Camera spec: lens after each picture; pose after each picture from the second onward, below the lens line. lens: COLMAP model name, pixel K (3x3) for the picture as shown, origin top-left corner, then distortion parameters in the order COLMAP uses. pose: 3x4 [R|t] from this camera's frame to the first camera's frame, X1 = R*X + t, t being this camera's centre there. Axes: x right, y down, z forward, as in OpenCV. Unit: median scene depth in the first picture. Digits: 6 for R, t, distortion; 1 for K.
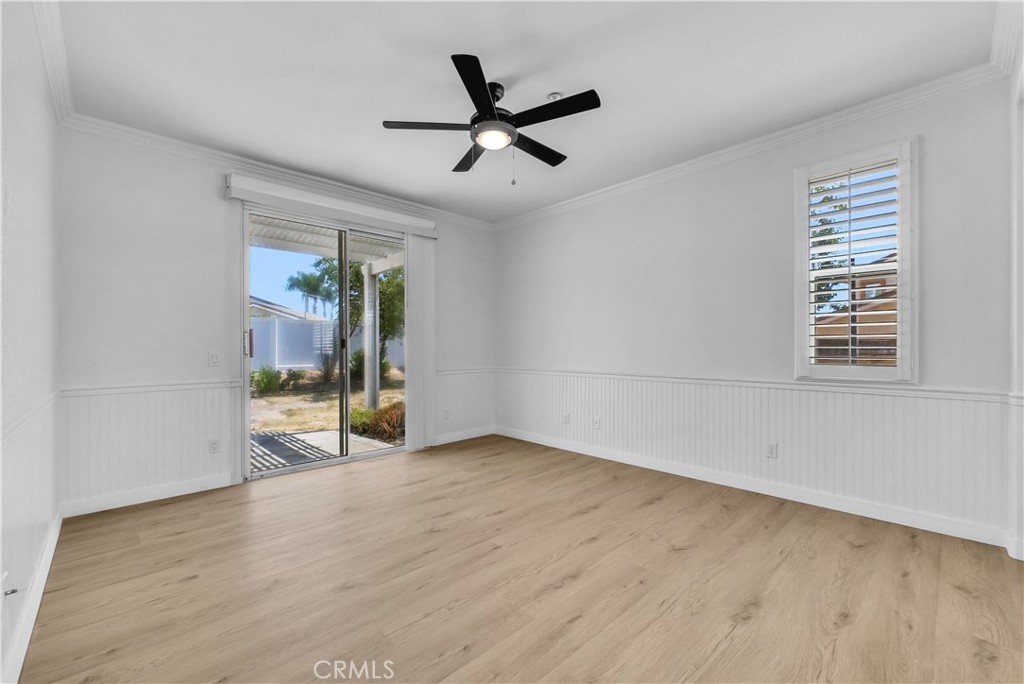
lens RADIAL K [[418.6, 0, 514.1], [0, 418.6, 346.4], [0, 0, 1]] dist [0.000097, -0.000593]
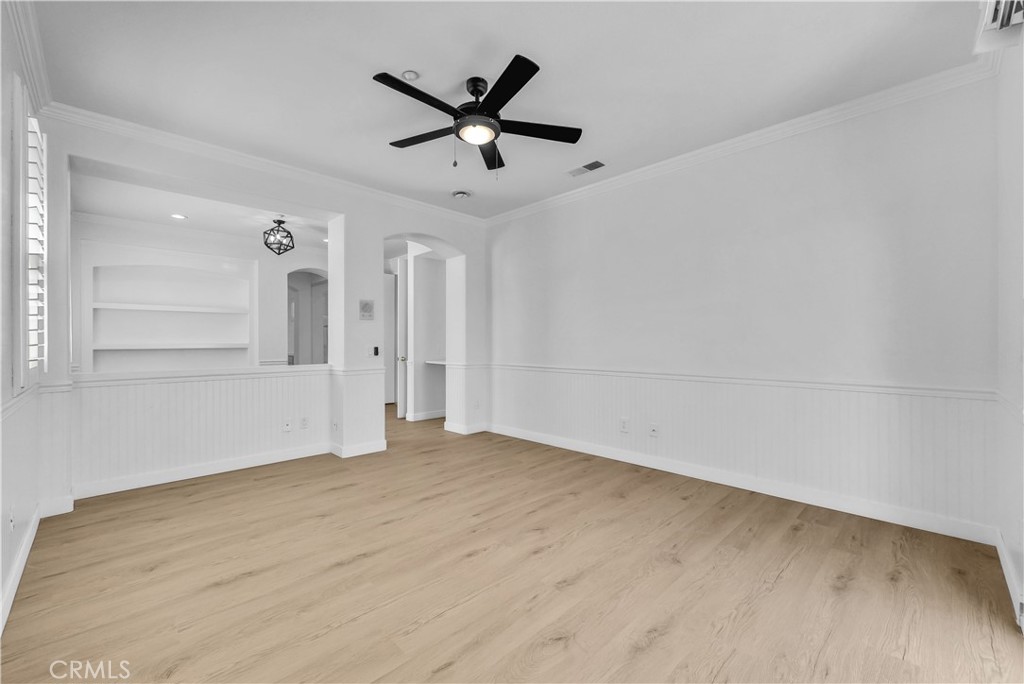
lens RADIAL K [[418.6, 0, 510.1], [0, 418.6, 344.9], [0, 0, 1]] dist [0.000097, -0.000593]
pose [[-0.999930, 0.005264, -0.010566, -0.118610], [0.005251, 0.999985, 0.001258, 0.003683], [0.010573, 0.001202, -0.999943, 2.049191]]
